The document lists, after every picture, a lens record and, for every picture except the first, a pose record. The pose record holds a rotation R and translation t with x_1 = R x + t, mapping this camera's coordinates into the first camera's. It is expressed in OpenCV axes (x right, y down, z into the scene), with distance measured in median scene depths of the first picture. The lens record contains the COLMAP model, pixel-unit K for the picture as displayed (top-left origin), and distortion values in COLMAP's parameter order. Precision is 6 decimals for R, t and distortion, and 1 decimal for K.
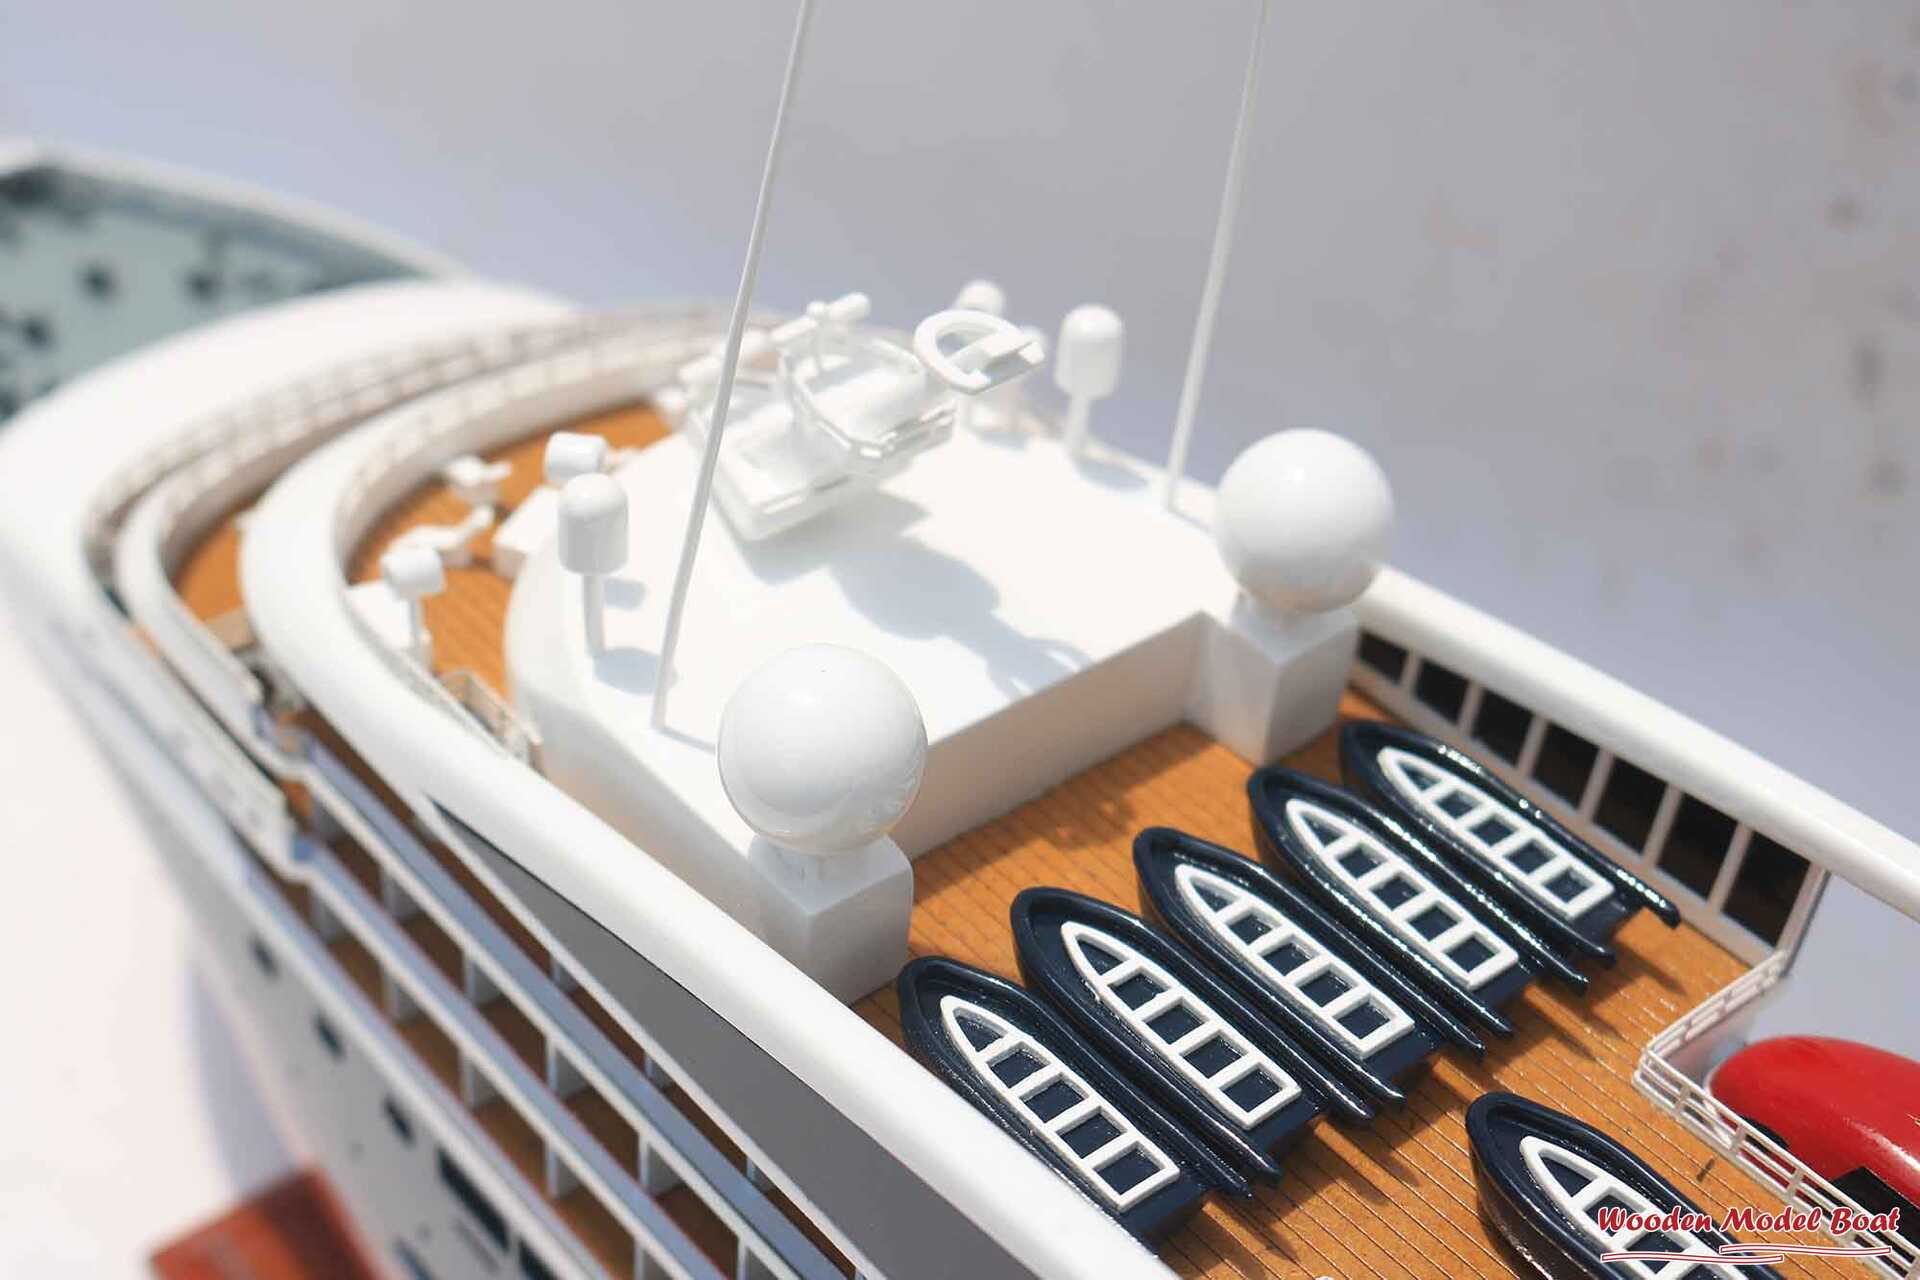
lens RADIAL K [[2602.1, 0, 960.0], [0, 2602.1, 640.0], [0, 0, 1]] dist [-0.089501, -0.010310]
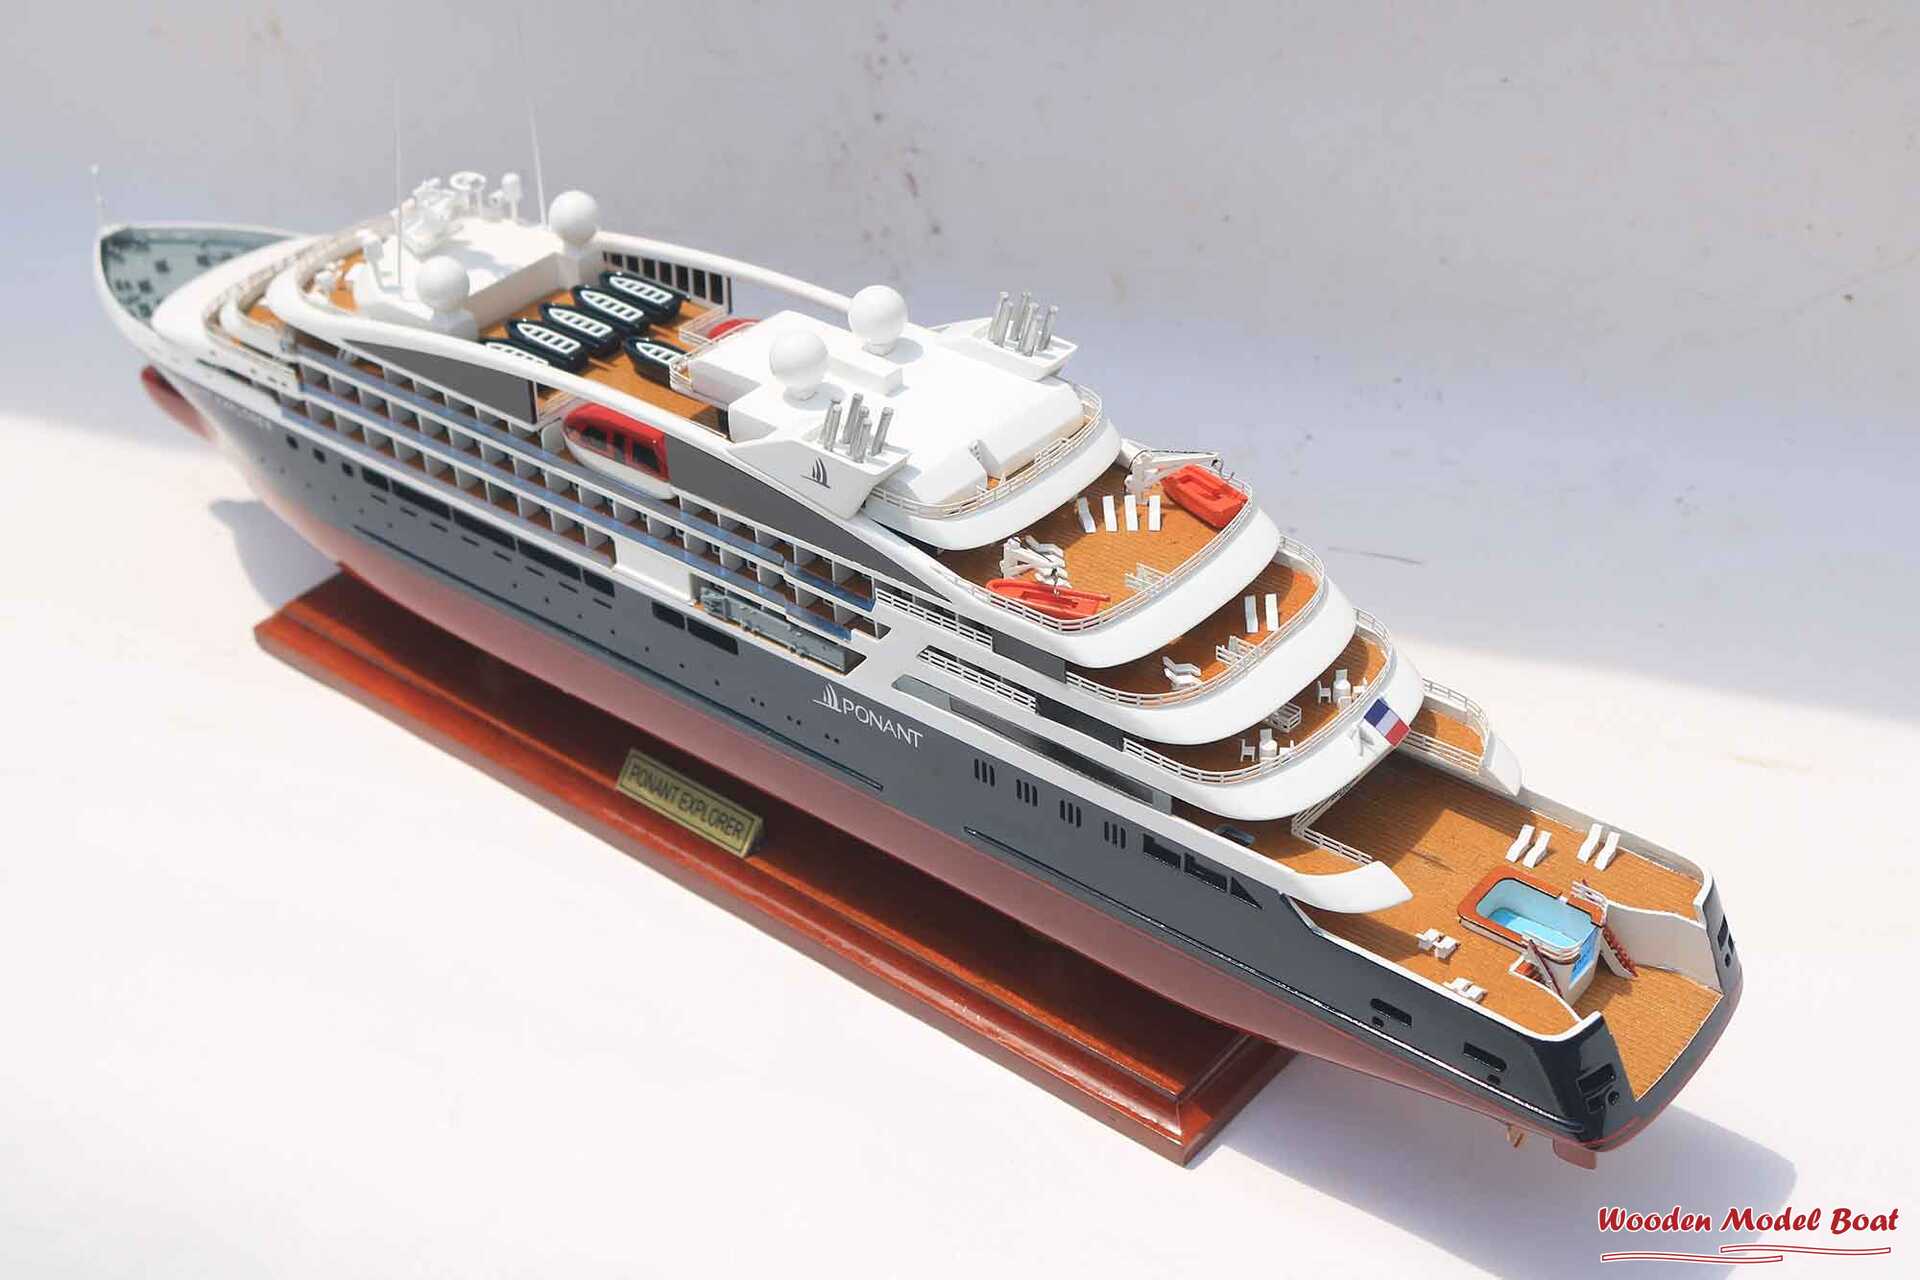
lens RADIAL K [[2602.1, 0, 960.0], [0, 2602.1, 640.0], [0, 0, 1]] dist [-0.089501, -0.010310]
pose [[0.976795, -0.197989, 0.081681, 0.240370], [0.200797, 0.979243, -0.027648, 0.707523], [-0.074512, 0.043408, 0.996275, -2.472752]]
